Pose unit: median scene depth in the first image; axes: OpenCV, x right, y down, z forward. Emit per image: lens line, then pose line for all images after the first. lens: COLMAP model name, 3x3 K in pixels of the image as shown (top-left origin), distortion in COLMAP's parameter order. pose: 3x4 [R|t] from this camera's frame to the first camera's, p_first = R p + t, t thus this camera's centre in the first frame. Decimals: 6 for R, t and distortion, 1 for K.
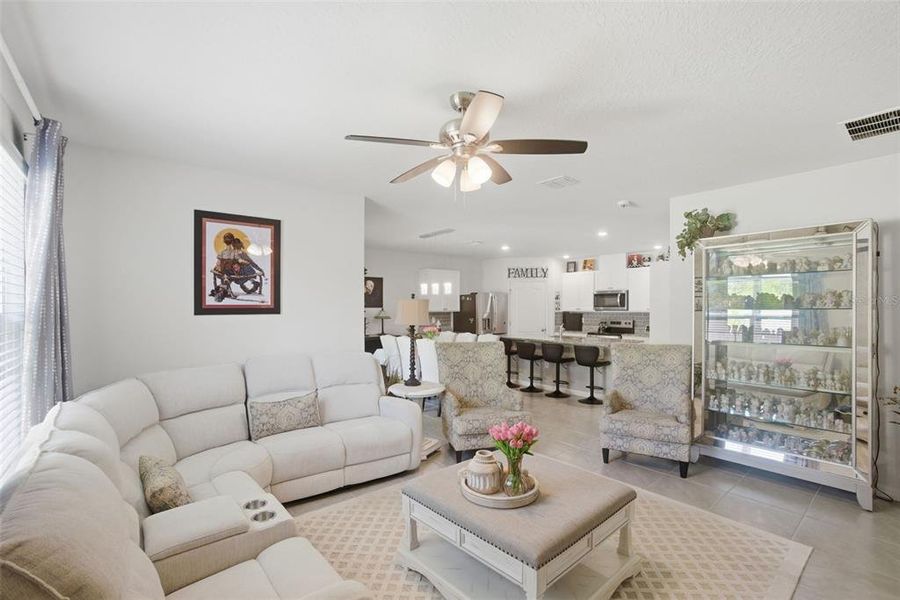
lens RADIAL K [[411.1, 0, 451.0], [0, 411.1, 308.5], [0, 0, 1]] dist [-0.042986, 0.020526]
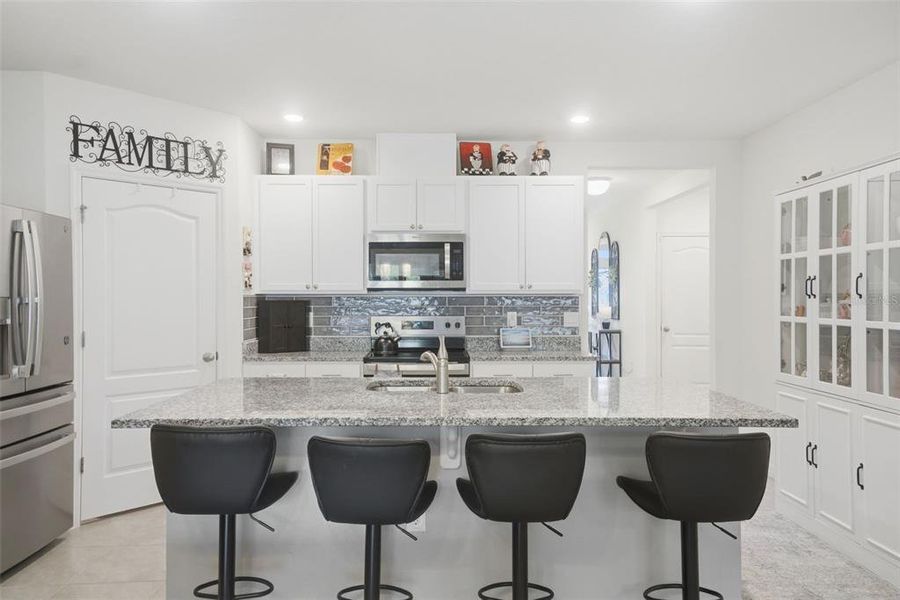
lens RADIAL K [[649.0, 0, 449.1], [0, 649.0, 298.0], [0, 0, 1]] dist [0.044850, 0.019219]
pose [[0.640540, 0.000053, 0.767925, -0.023774], [0.002205, 0.999996, -0.001908, 0.012195], [-0.767921, 0.002915, 0.640537, 0.599381]]
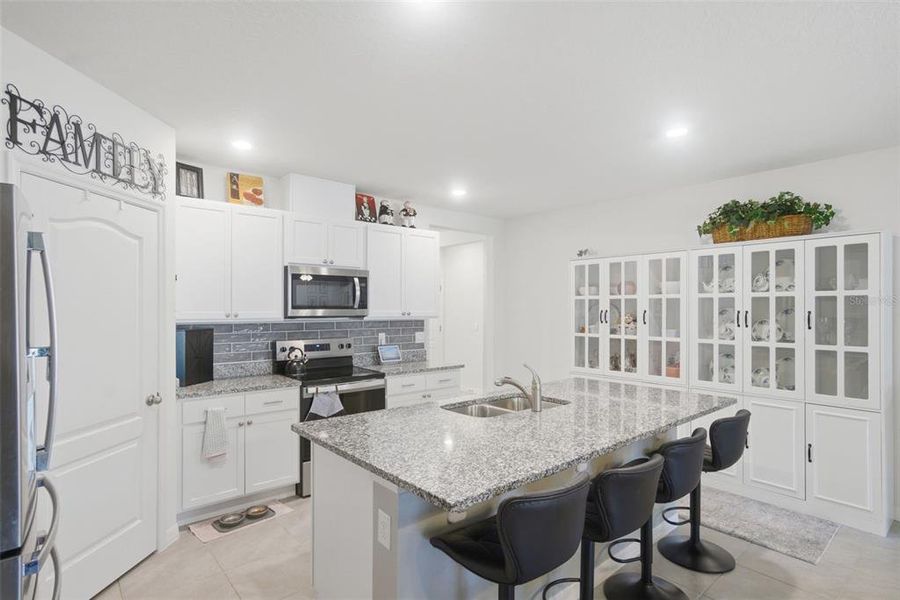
lens RADIAL K [[460.5, 0, 438.1], [0, 460.5, 309.8], [0, 0, 1]] dist [-0.012634, 0.012861]
pose [[0.016008, -0.001783, 0.999870, -0.059242], [0.001083, 0.999998, 0.001766, -0.003469], [-0.999871, 0.001055, 0.016009, 0.859141]]
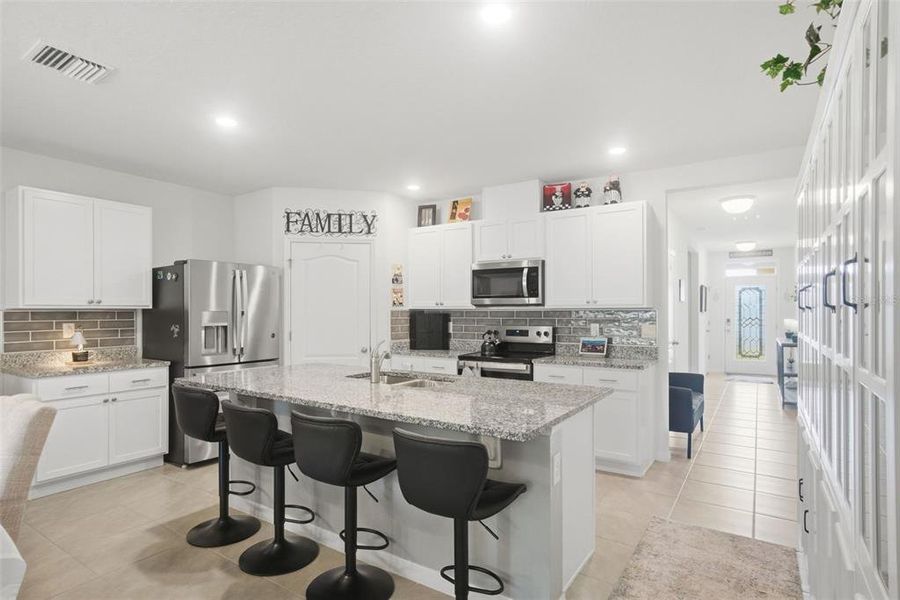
lens RADIAL K [[484.4, 0, 447.7], [0, 484.4, 309.4], [0, 0, 1]] dist [-0.026310, 0.024980]
pose [[0.961942, -0.001644, 0.273248, 0.174427], [0.002943, 0.999986, -0.004346, 0.010585], [-0.273238, 0.004985, 0.961934, 0.484873]]
